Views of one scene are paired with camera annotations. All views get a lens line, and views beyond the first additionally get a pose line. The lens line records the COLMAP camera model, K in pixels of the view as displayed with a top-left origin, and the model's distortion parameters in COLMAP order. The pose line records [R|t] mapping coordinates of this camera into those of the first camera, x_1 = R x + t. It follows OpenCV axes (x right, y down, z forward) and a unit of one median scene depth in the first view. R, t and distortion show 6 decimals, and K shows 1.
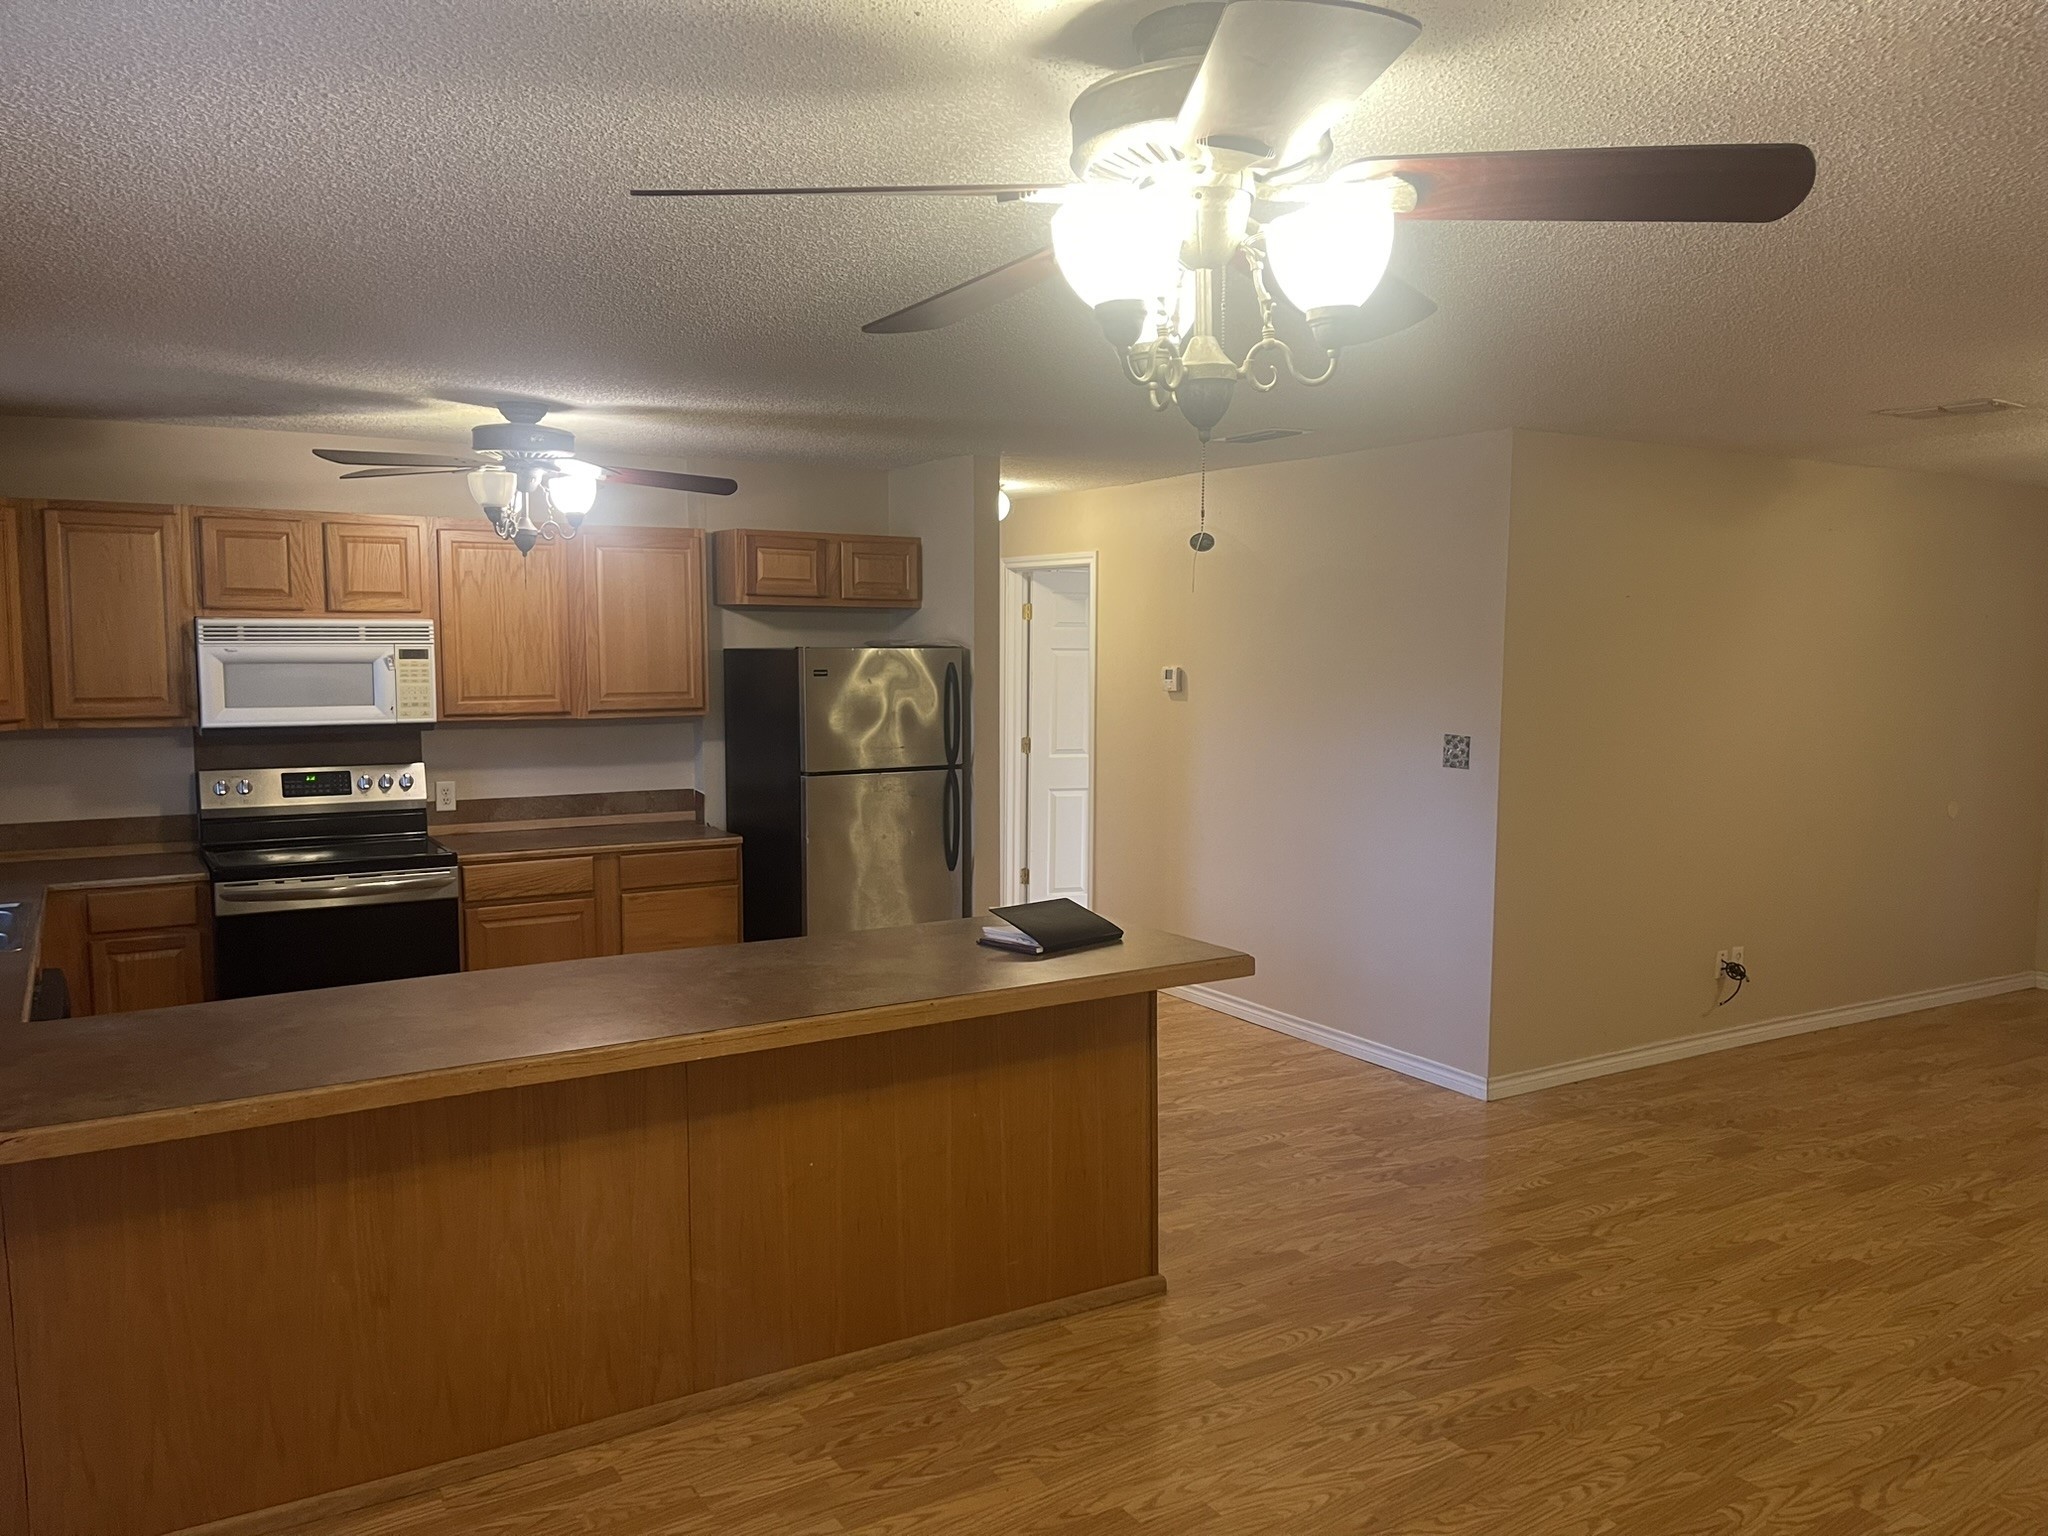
lens RADIAL K [[1524.9, 0, 1042.3], [0, 1524.9, 779.3], [0, 0, 1]] dist [0.085131, -0.110015]
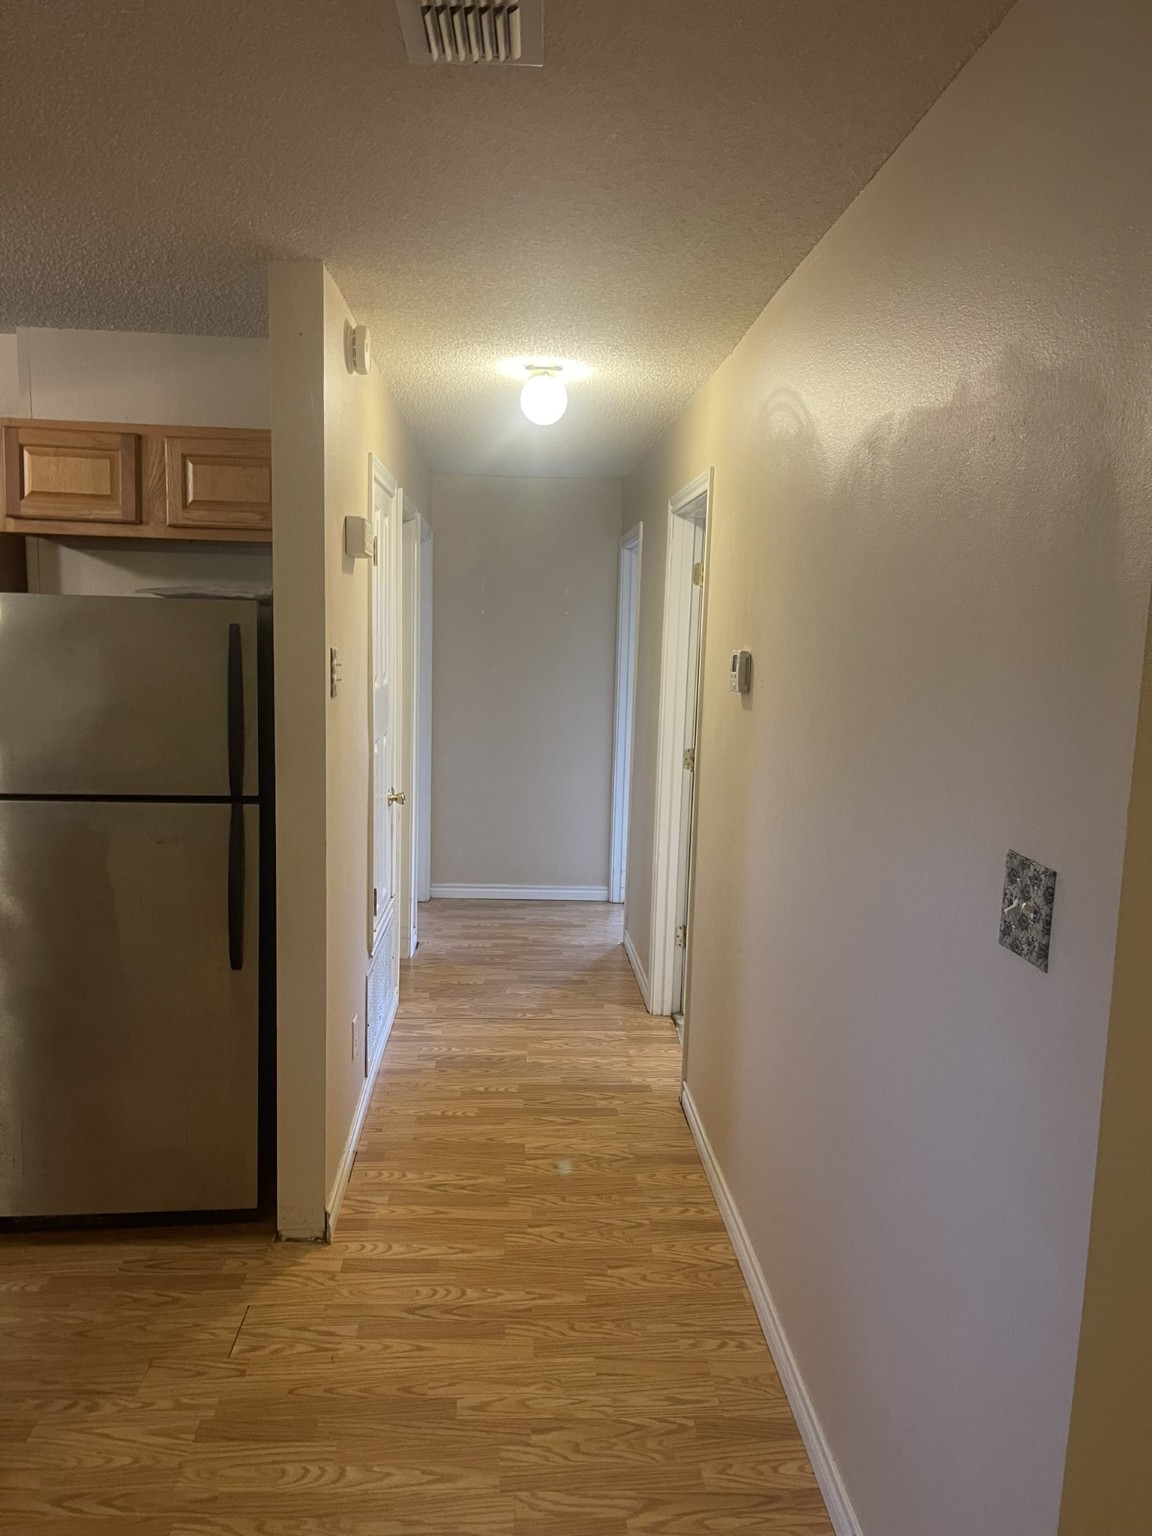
lens RADIAL K [[1147.7, 0, 576.0], [0, 1147.7, 768.0], [0, 0, 1]] dist [0.081528, -0.096485]
pose [[0.881626, 0.076350, -0.465732, 0.271094], [-0.066231, 0.997077, 0.038081, -0.046932], [0.467279, -0.002727, 0.884106, 0.663466]]
